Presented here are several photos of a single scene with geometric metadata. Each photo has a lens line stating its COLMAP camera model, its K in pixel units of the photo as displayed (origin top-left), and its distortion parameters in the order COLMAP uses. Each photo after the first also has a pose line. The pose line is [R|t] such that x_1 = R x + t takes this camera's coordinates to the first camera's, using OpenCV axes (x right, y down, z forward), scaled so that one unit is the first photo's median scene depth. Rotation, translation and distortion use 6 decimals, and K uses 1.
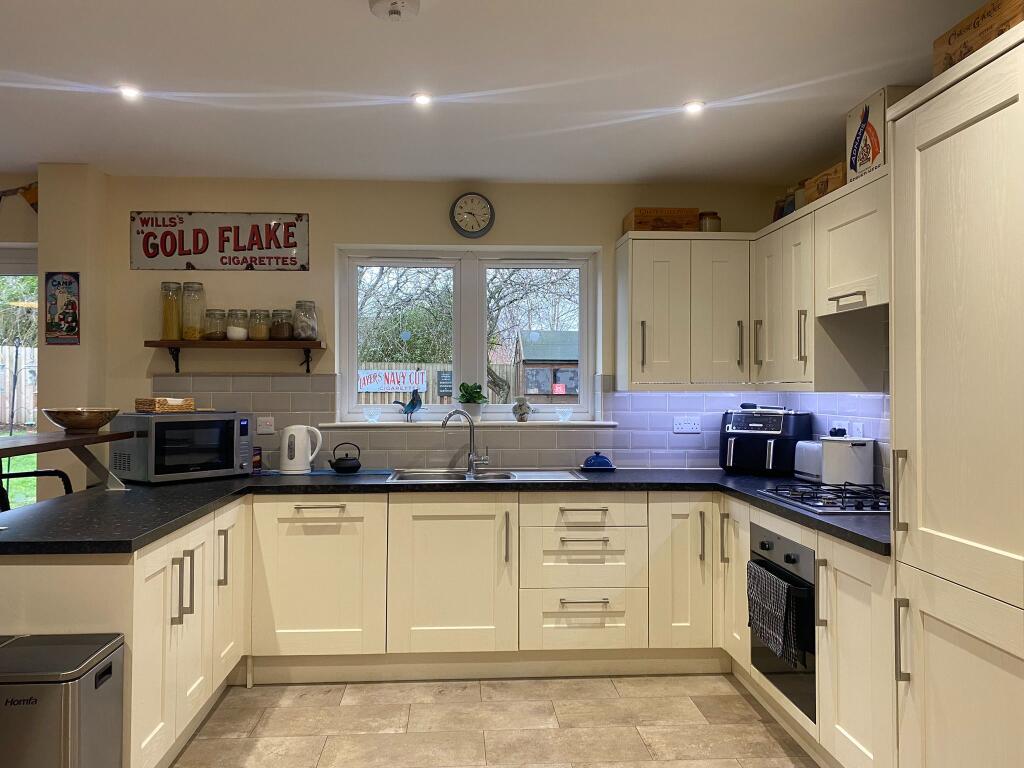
lens RADIAL K [[776.9, 0, 508.8], [0, 776.9, 381.1], [0, 0, 1]] dist [0.035934, -0.022467]
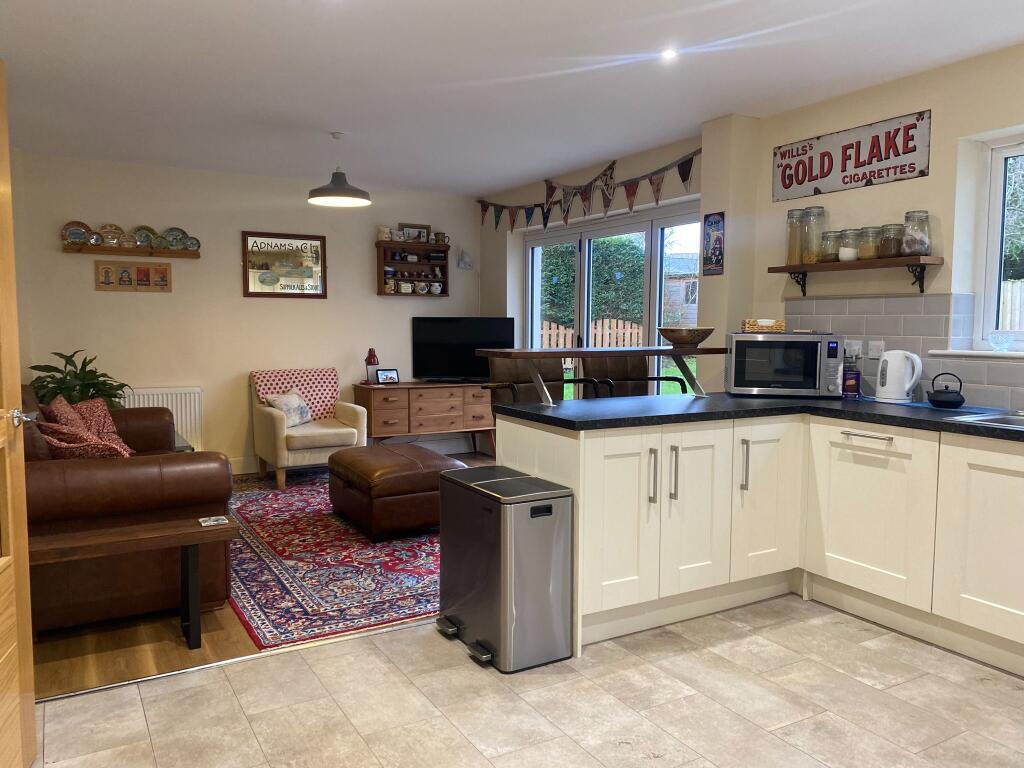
lens RADIAL K [[776.9, 0, 511.4], [0, 776.9, 384.5], [0, 0, 1]] dist [0.035934, -0.022467]
pose [[0.459268, 0.074864, -0.885137, 0.337200], [0.002962, 0.996308, 0.085804, 0.016142], [0.888293, -0.042029, 0.457351, 0.171141]]
